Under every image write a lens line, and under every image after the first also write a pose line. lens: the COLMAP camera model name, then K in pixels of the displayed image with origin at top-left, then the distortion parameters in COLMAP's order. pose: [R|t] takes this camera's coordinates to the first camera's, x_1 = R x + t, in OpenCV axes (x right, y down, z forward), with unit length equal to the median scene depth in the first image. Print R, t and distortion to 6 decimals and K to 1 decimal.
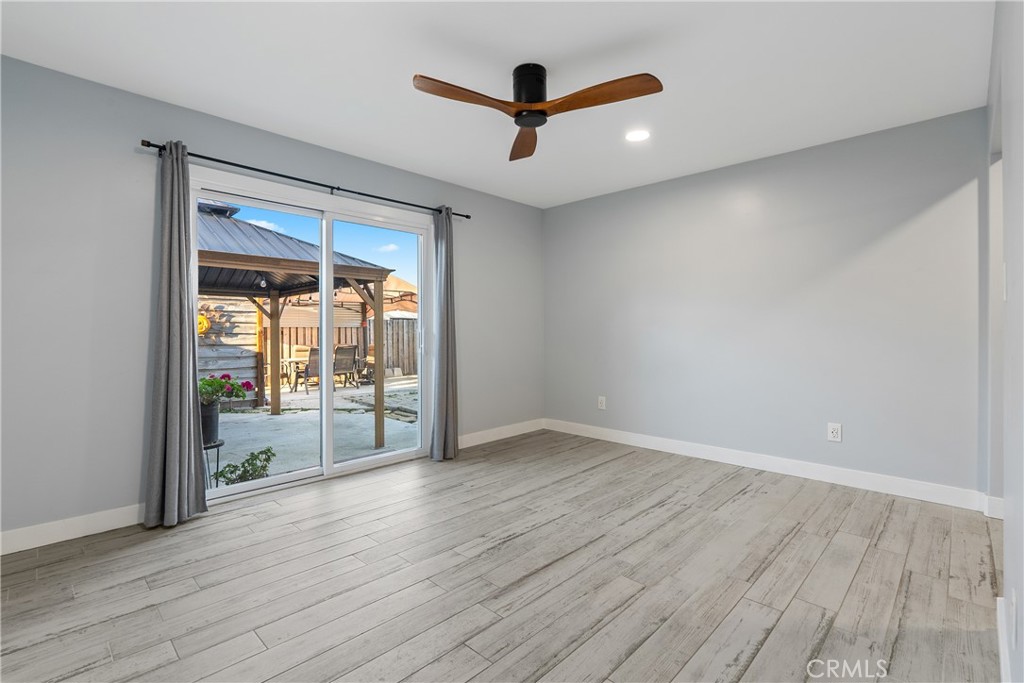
lens RADIAL K [[469.1, 0, 514.0], [0, 469.1, 335.6], [0, 0, 1]] dist [-0.006955, 0.003785]
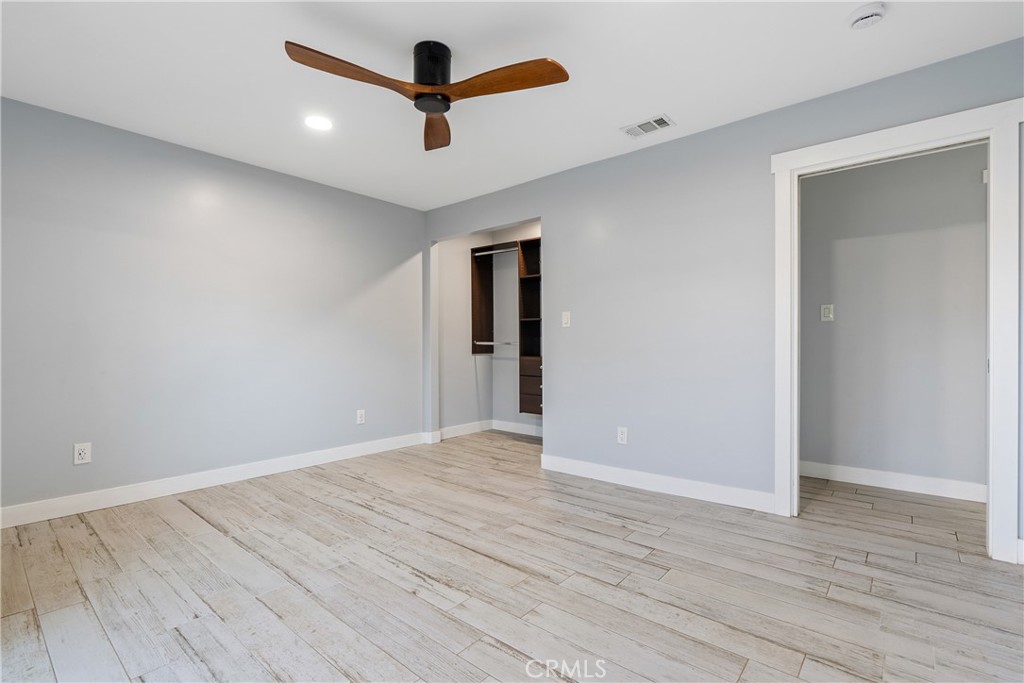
lens RADIAL K [[469.1, 0, 514.5], [0, 469.1, 343.1], [0, 0, 1]] dist [-0.006955, 0.003785]
pose [[-0.065628, 0.001696, 0.997843, -0.795189], [0.006986, 0.999975, -0.001240, 0.006585], [-0.997820, 0.006889, -0.065638, 0.802361]]
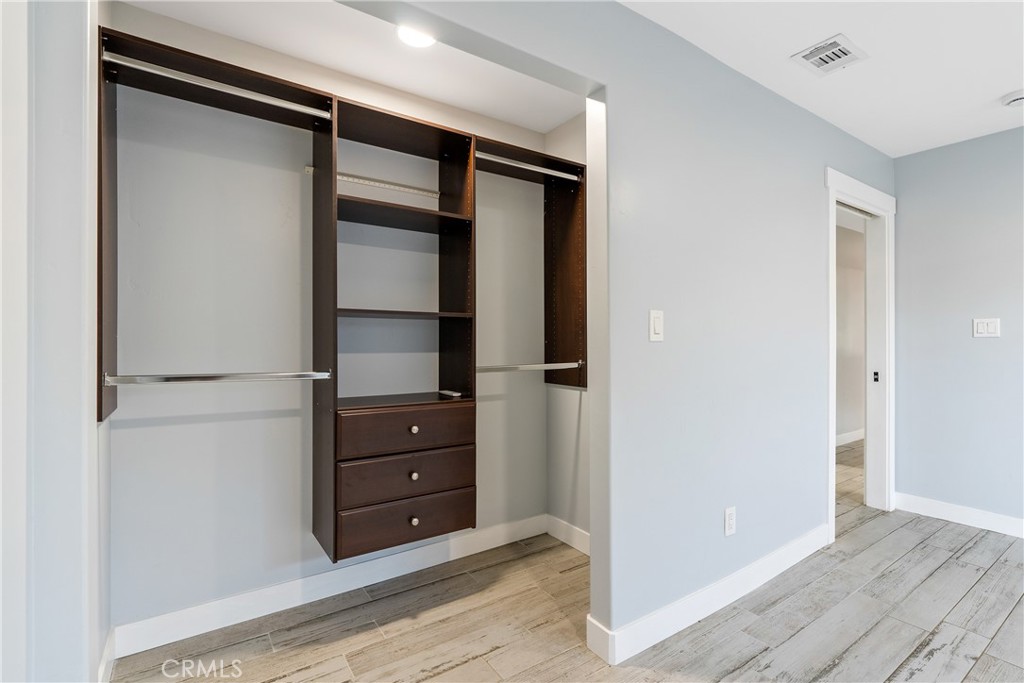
lens RADIAL K [[469.1, 0, 511.5], [0, 469.1, 343.5], [0, 0, 1]] dist [-0.006955, 0.003785]
pose [[-0.978744, 0.002452, 0.205072, 0.626162], [0.003062, 0.999992, 0.002654, -0.038705], [-0.205064, 0.003225, -0.978743, 1.251352]]
